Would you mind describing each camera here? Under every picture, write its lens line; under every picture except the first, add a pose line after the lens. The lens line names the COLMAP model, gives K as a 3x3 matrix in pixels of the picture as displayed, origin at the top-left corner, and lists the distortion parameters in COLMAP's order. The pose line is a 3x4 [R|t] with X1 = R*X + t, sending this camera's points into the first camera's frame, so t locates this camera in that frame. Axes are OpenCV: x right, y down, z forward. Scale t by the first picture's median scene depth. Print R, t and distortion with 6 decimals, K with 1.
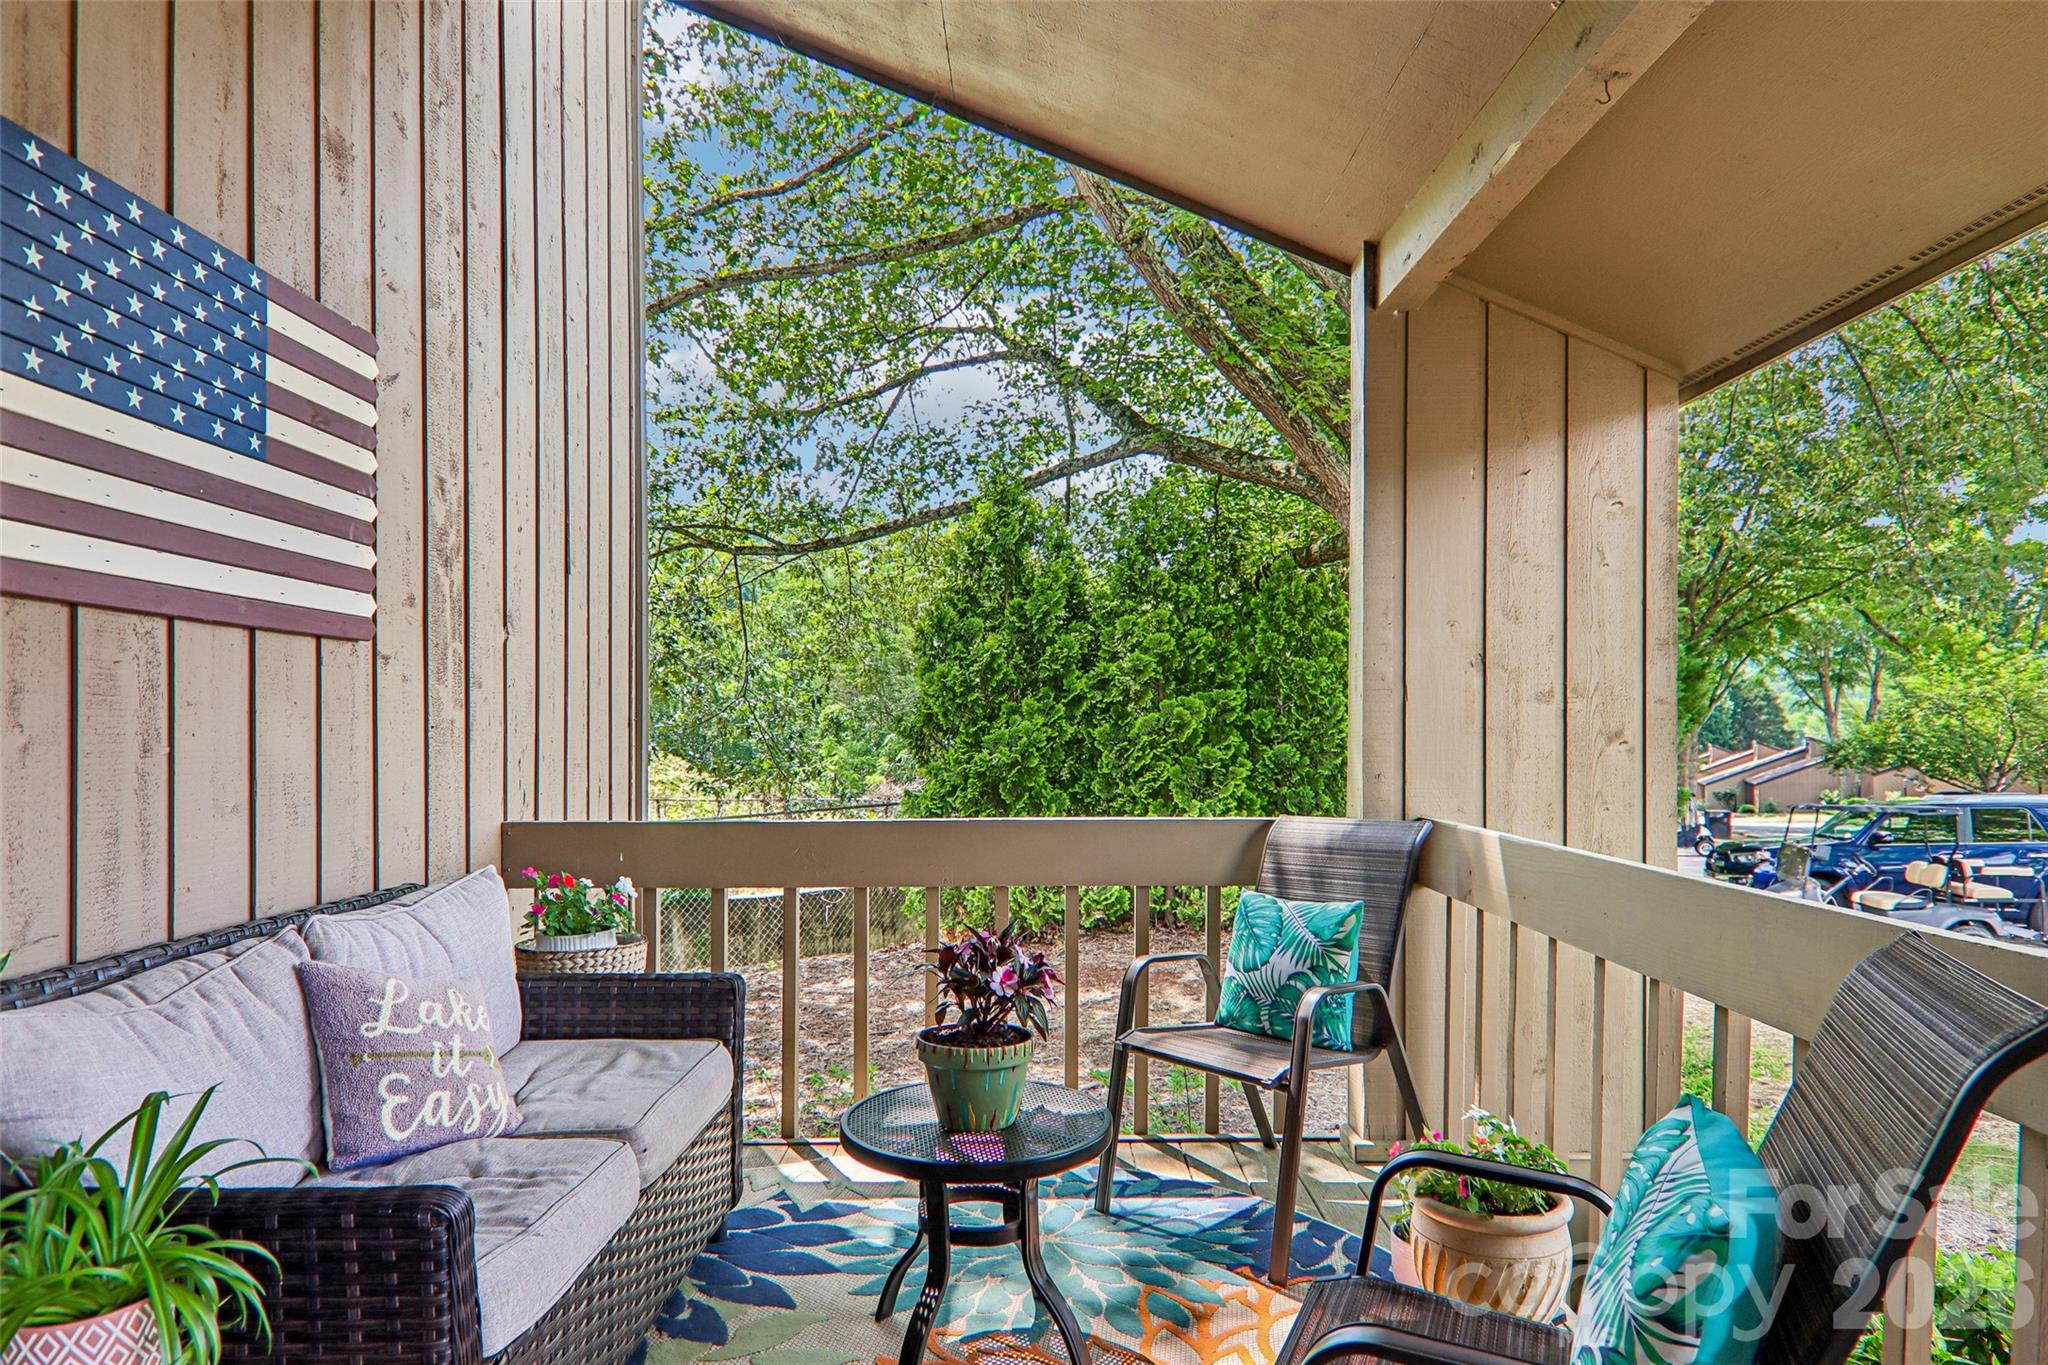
lens RADIAL K [[1174.7, 0, 1022.9], [0, 1174.7, 747.8], [0, 0, 1]] dist [-0.001371, -0.001293]
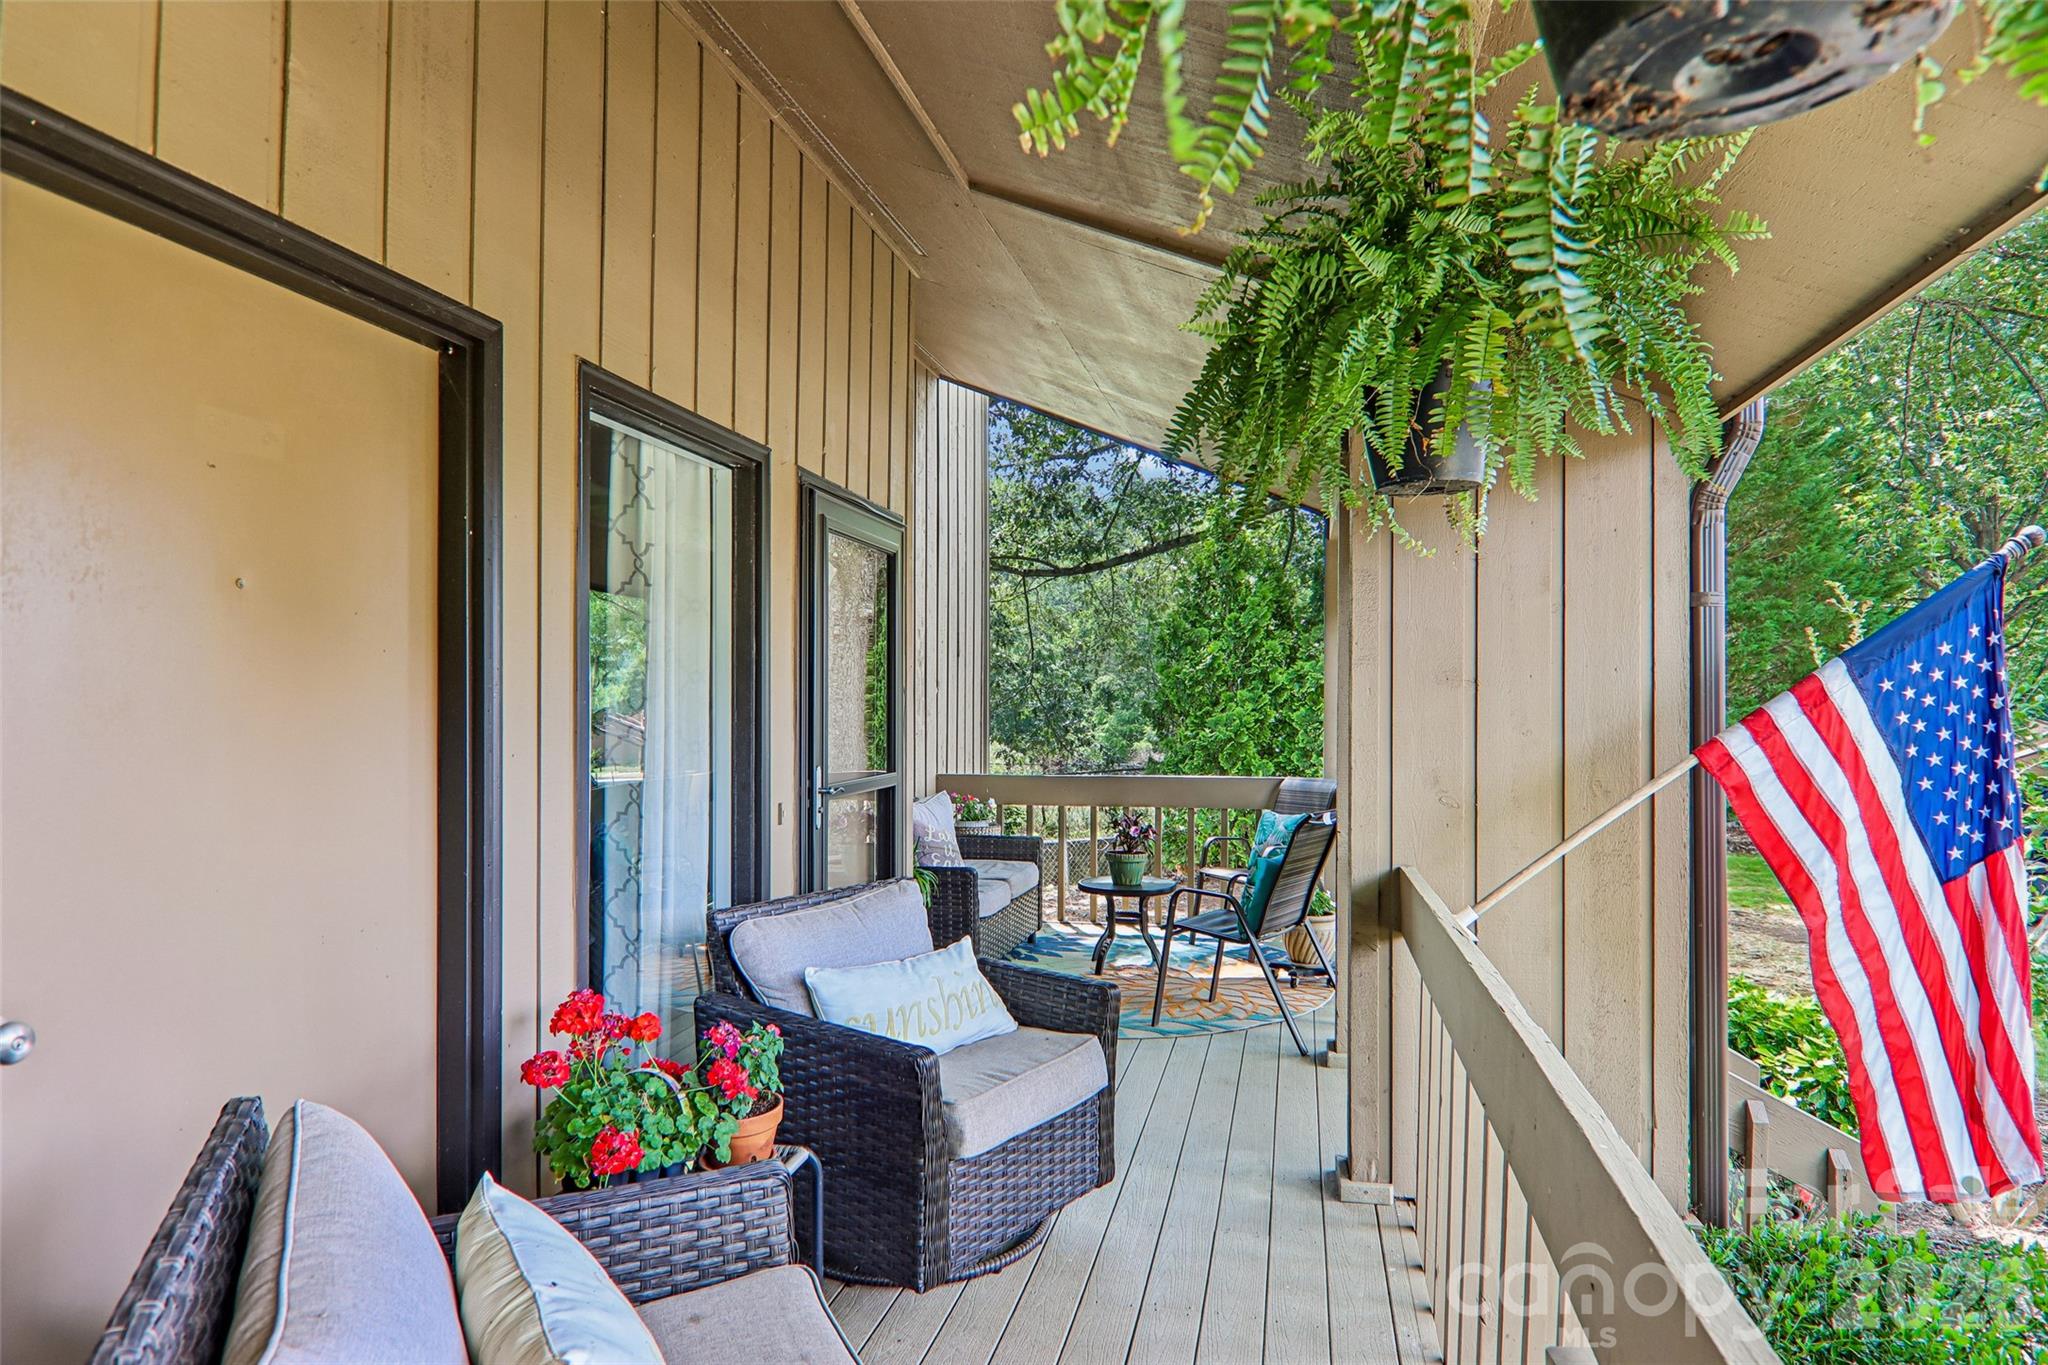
lens RADIAL K [[1174.7, 0, 1026.1], [0, 1174.7, 688.8], [0, 0, 1]] dist [-0.001371, -0.001293]
pose [[0.973689, -0.001336, -0.227875, 0.069990], [-0.003130, 0.999810, -0.019237, -0.016959], [0.227858, 0.019445, 0.973500, -0.340371]]
